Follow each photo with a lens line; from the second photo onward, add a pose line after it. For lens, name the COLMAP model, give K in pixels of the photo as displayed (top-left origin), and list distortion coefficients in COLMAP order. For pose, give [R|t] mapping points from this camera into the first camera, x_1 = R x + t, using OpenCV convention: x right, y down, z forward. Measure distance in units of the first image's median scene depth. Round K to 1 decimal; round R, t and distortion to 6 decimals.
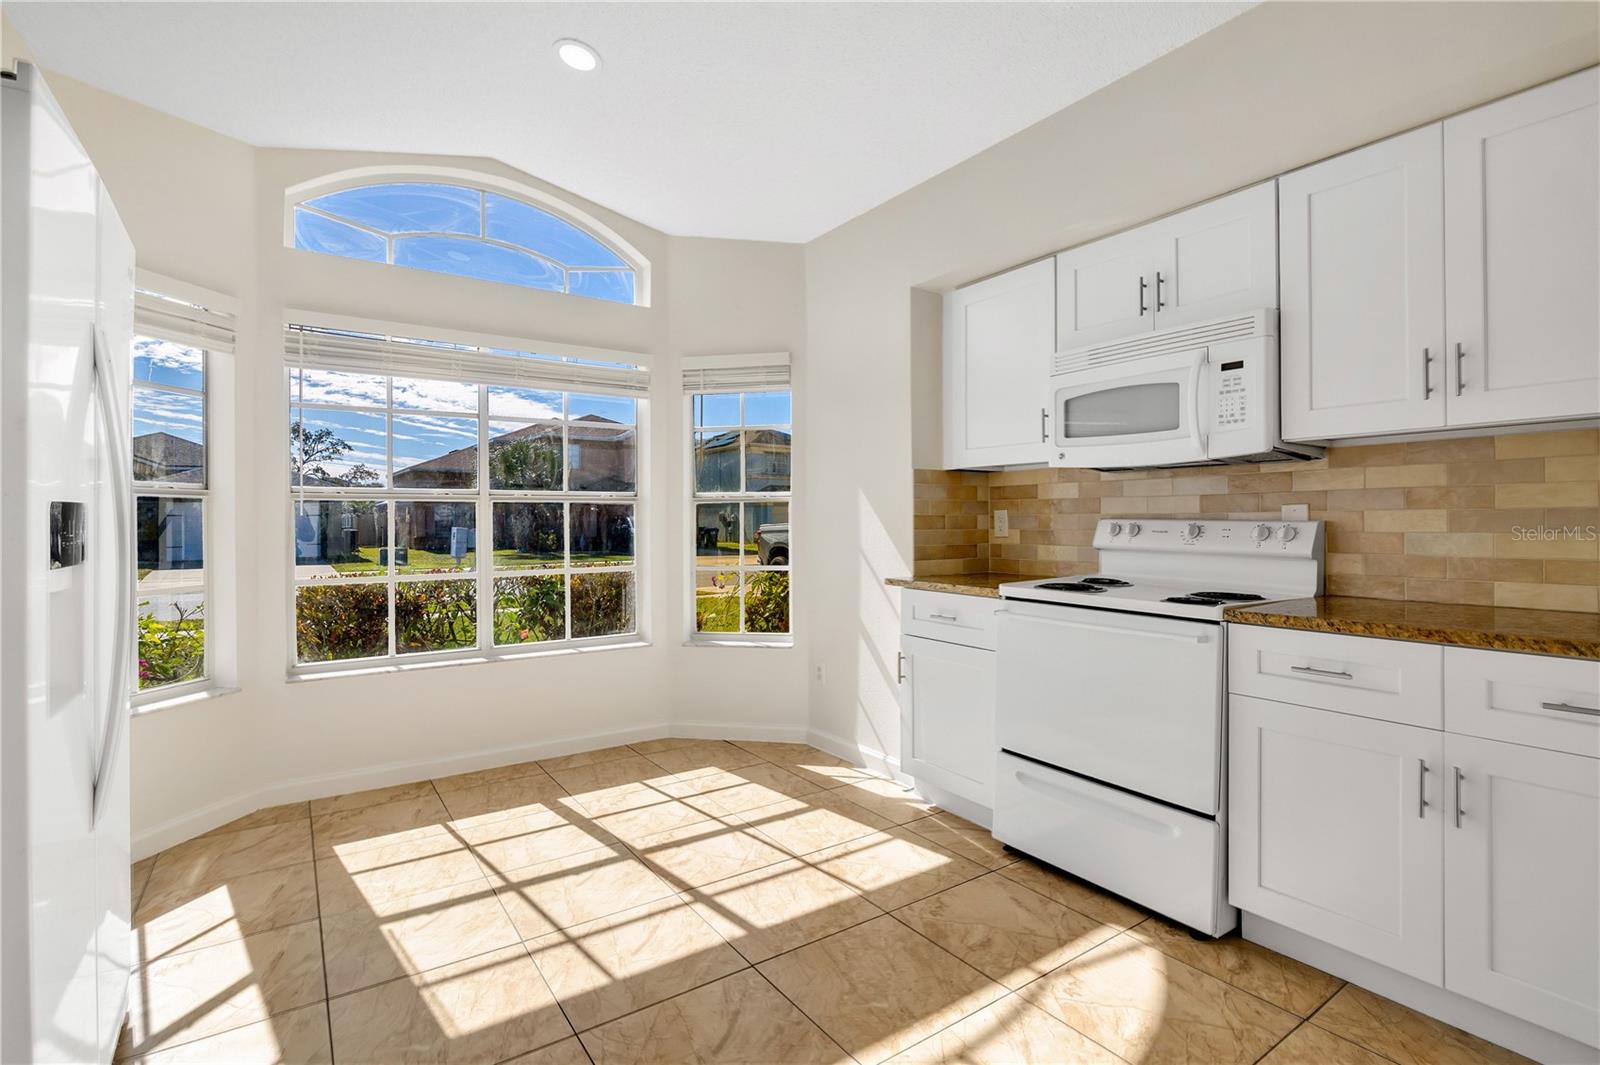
lens RADIAL K [[748.5, 0, 743.2], [0, 748.5, 506.3], [0, 0, 1]] dist [-0.000714, -0.000226]
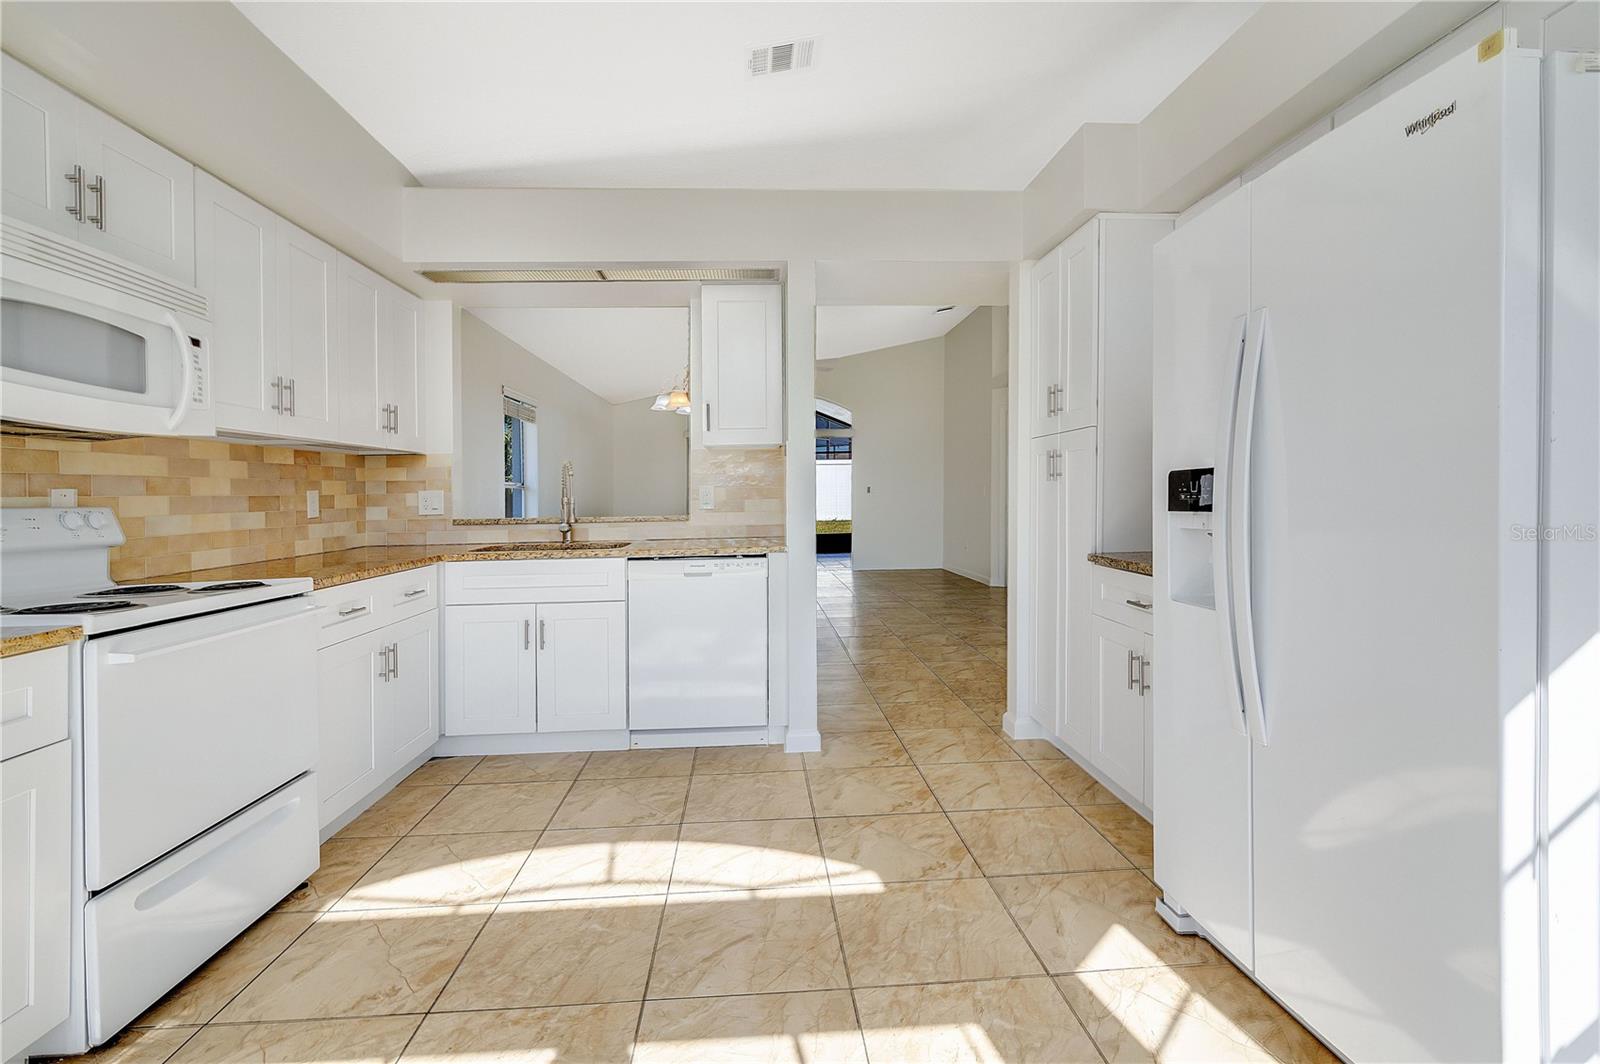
lens RADIAL K [[714.2, 0, 796.8], [0, 714.2, 506.4], [0, 0, 1]] dist [0.000011, -0.000442]
pose [[-0.868416, 0.009989, 0.495736, -0.491806], [0.010028, 0.999946, -0.002582, 0.032263], [-0.495735, 0.002728, -0.868470, 1.424624]]
